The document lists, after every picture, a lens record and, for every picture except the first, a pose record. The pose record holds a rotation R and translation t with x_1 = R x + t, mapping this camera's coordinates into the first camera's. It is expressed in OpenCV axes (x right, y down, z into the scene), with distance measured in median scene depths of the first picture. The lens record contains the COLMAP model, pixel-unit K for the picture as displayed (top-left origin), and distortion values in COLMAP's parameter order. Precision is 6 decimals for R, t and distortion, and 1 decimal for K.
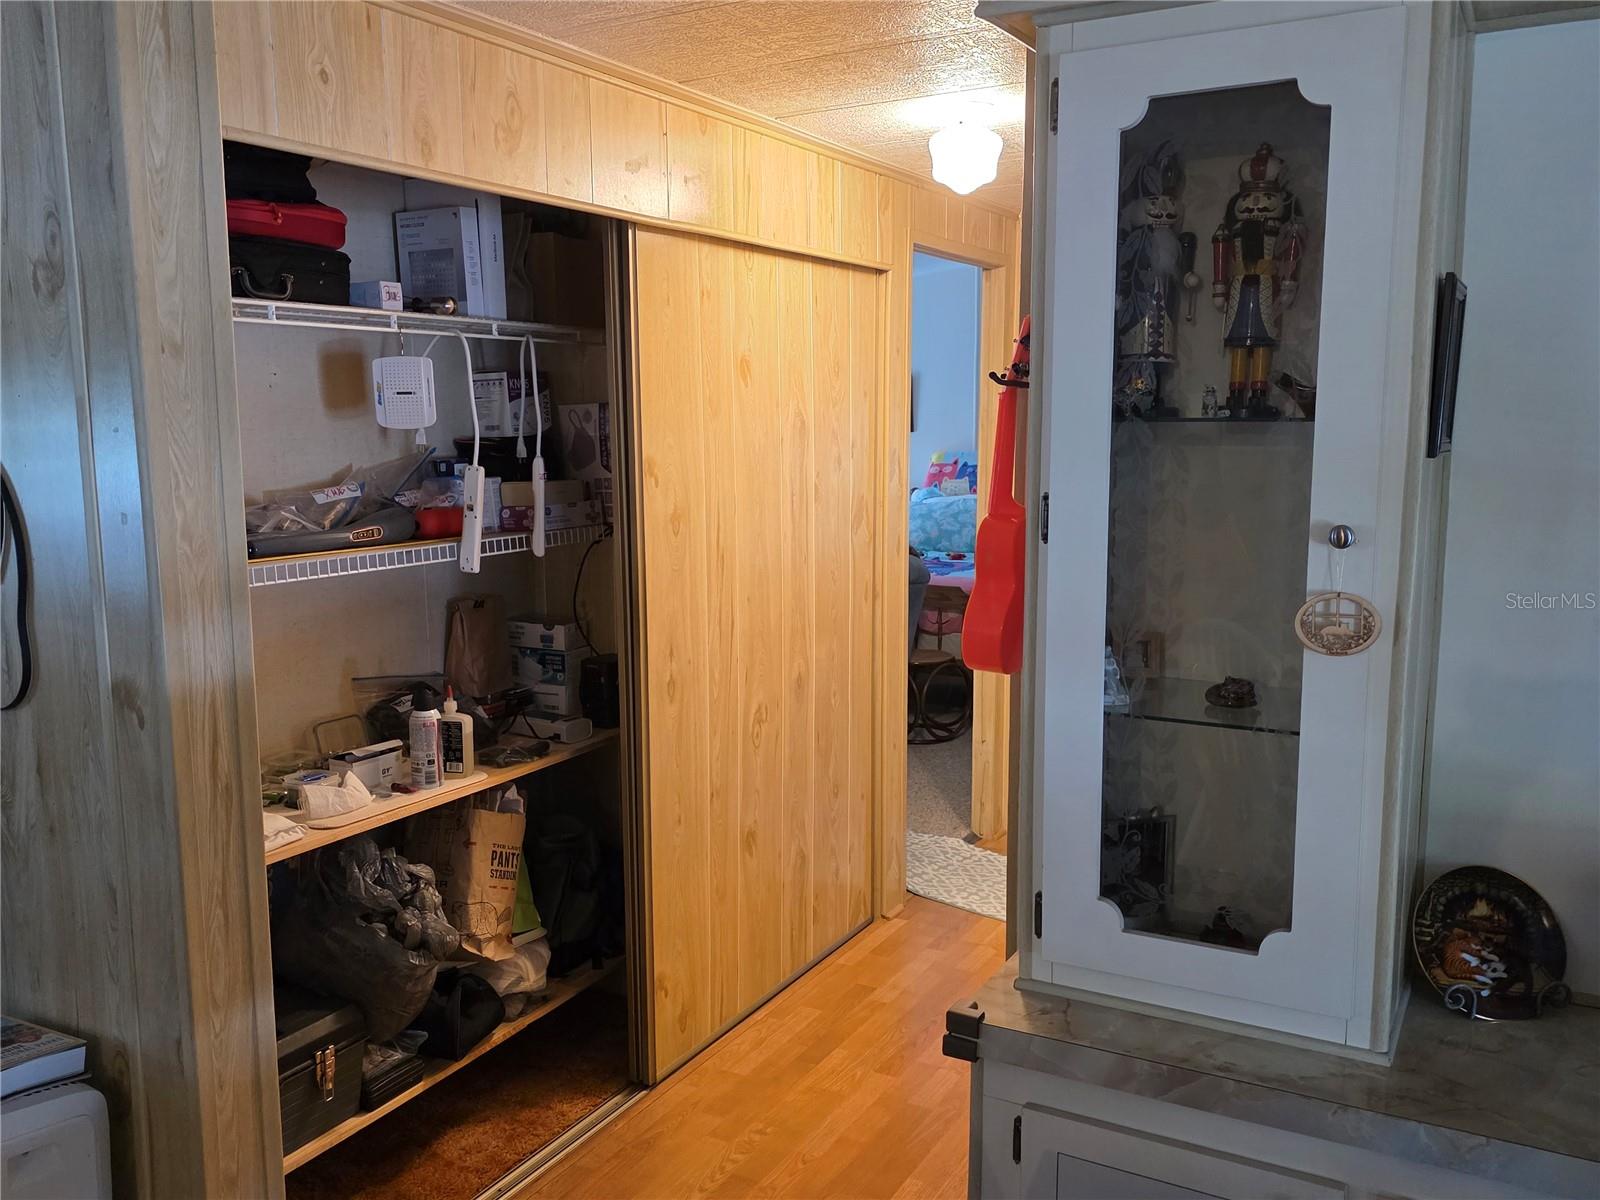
lens RADIAL K [[1354.7, 0, 812.7], [0, 1354.7, 625.0], [0, 0, 1]] dist [0.034683, -0.018663]
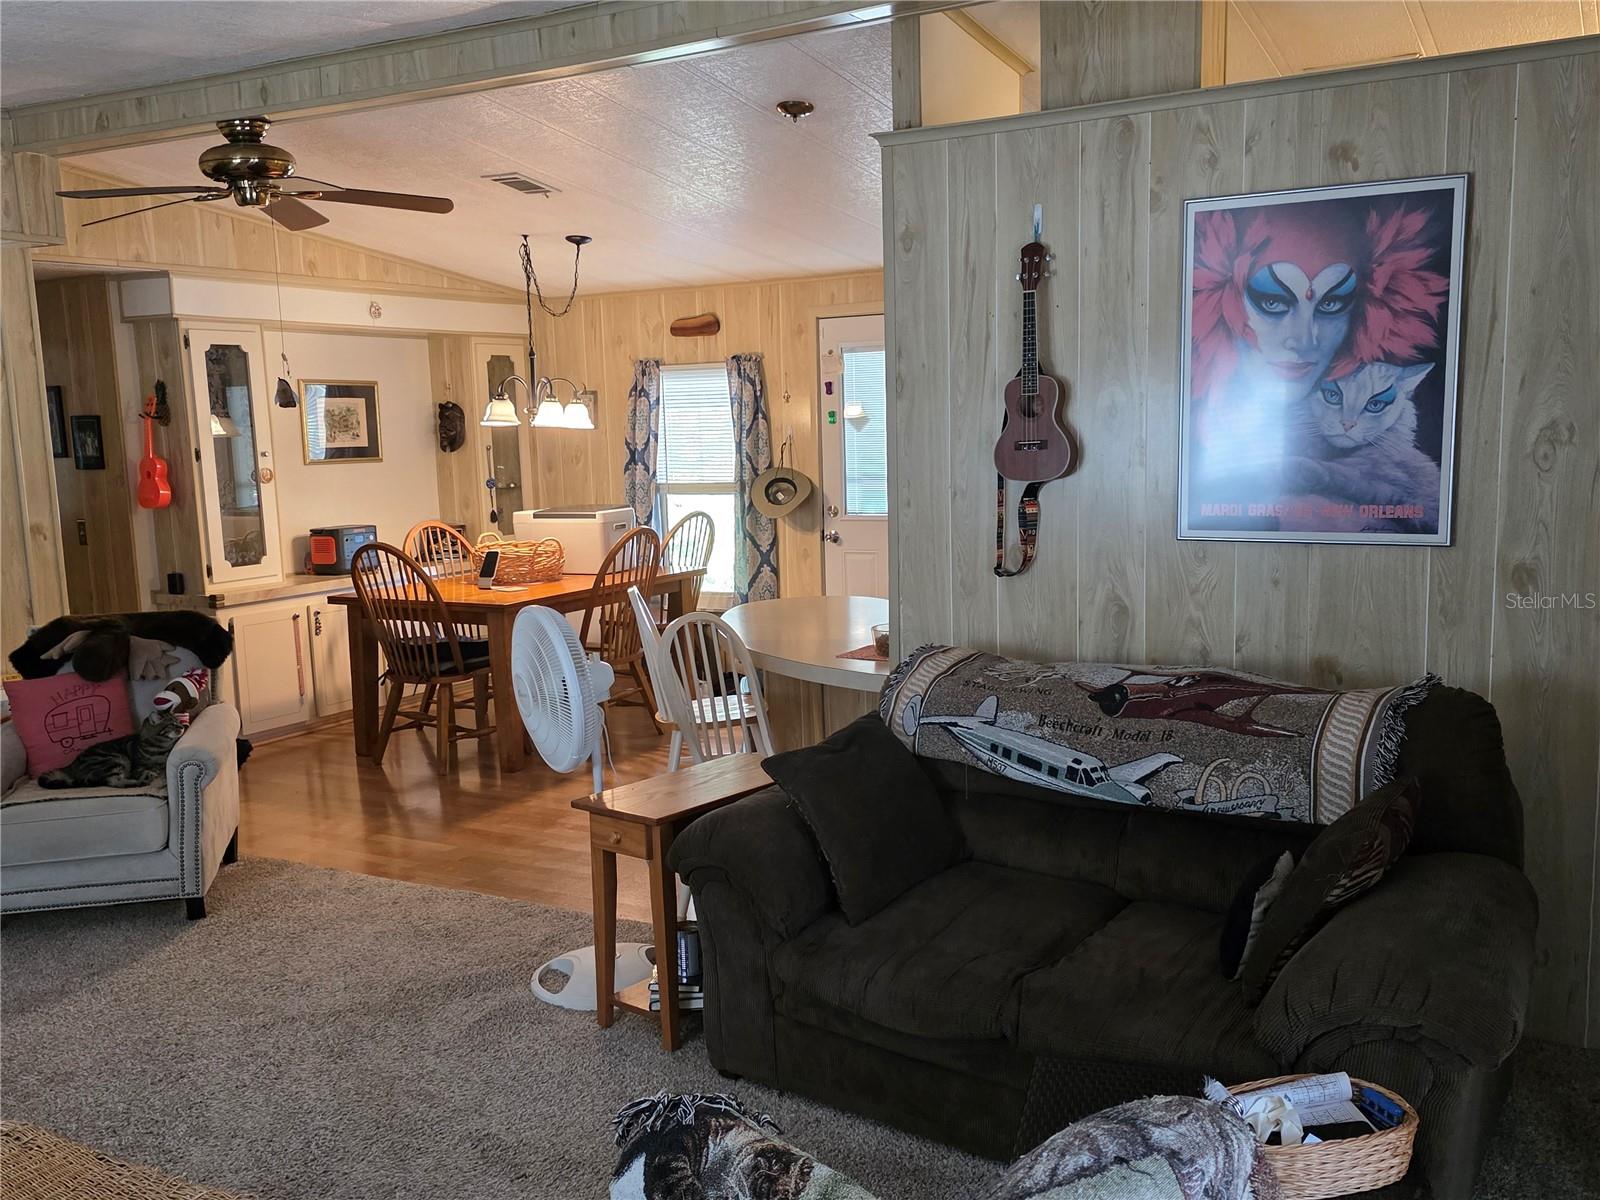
lens RADIAL K [[1422.4, 0, 795.4], [0, 1422.4, 624.8], [0, 0, 1]] dist [0.004539, -0.021781]
pose [[0.036470, -0.138666, 0.989667, -3.150959], [0.178554, 0.975295, 0.130072, 0.133672], [-0.983254, 0.171965, 0.060329, -0.610600]]
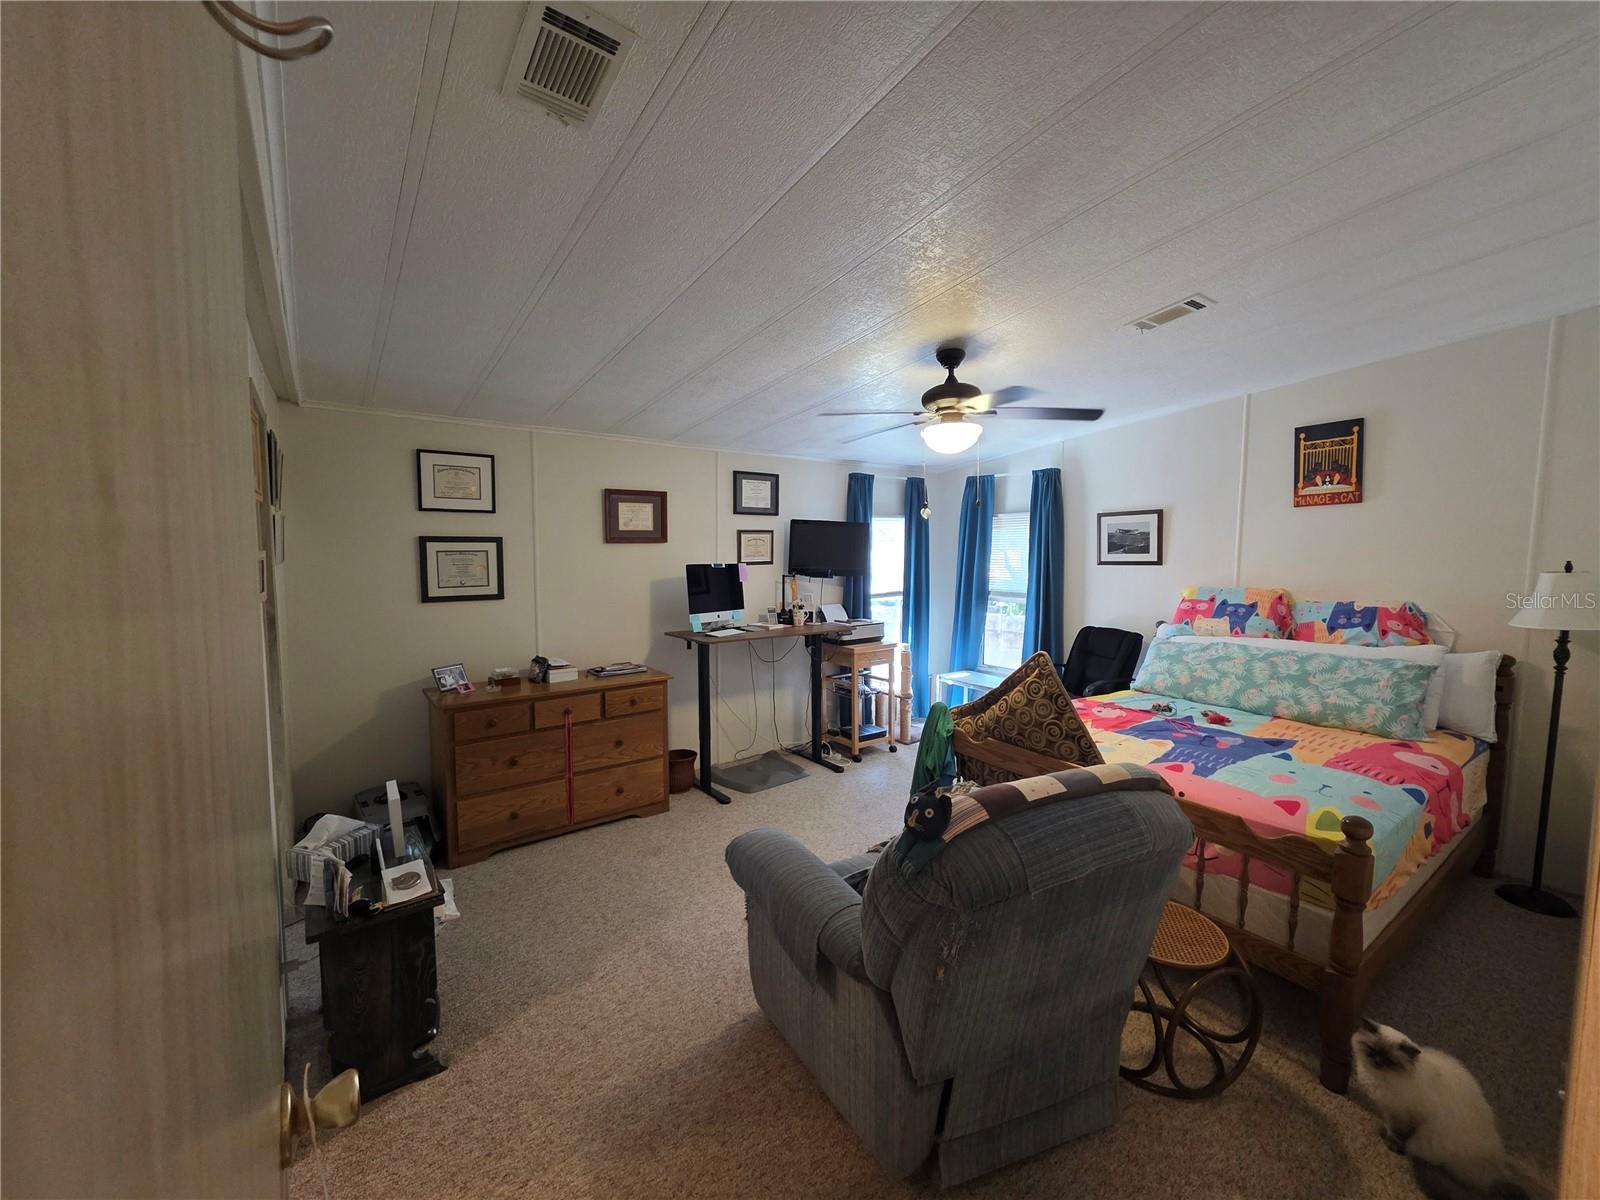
lens RADIAL K [[635.0, 0, 806.8], [0, 635.0, 594.6], [0, 0, 1]] dist [-0.000066, 0.000714]
pose [[0.909540, 0.051197, -0.412452, 0.132454], [-0.083725, 0.994610, -0.061172, -0.315289], [0.407097, 0.090170, 0.908923, 2.085655]]
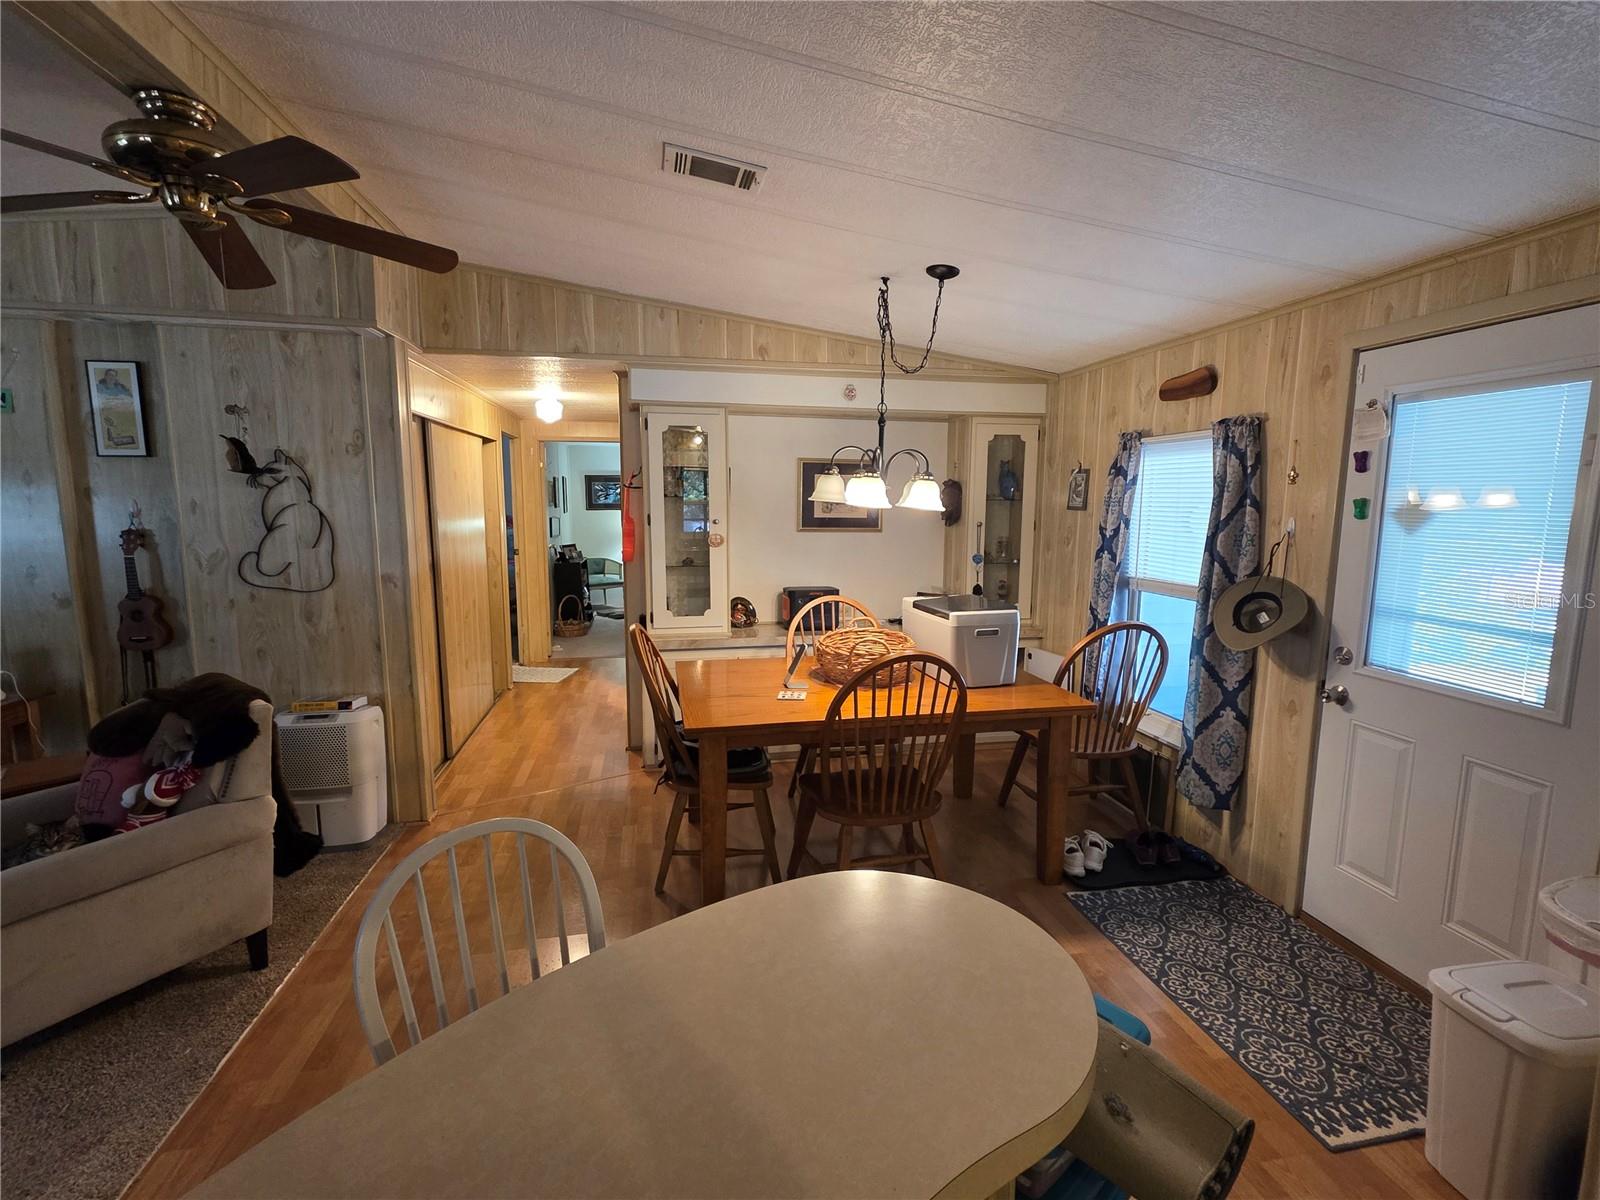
lens RADIAL K [[723.0, 0, 801.6], [0, 723.0, 594.5], [0, 0, 1]] dist [0.004731, 0.000197]
pose [[0.767013, -0.075078, 0.637224, -0.812989], [0.088993, 0.995980, 0.010227, 0.151960], [-0.635430, 0.048864, 0.770611, -0.903632]]
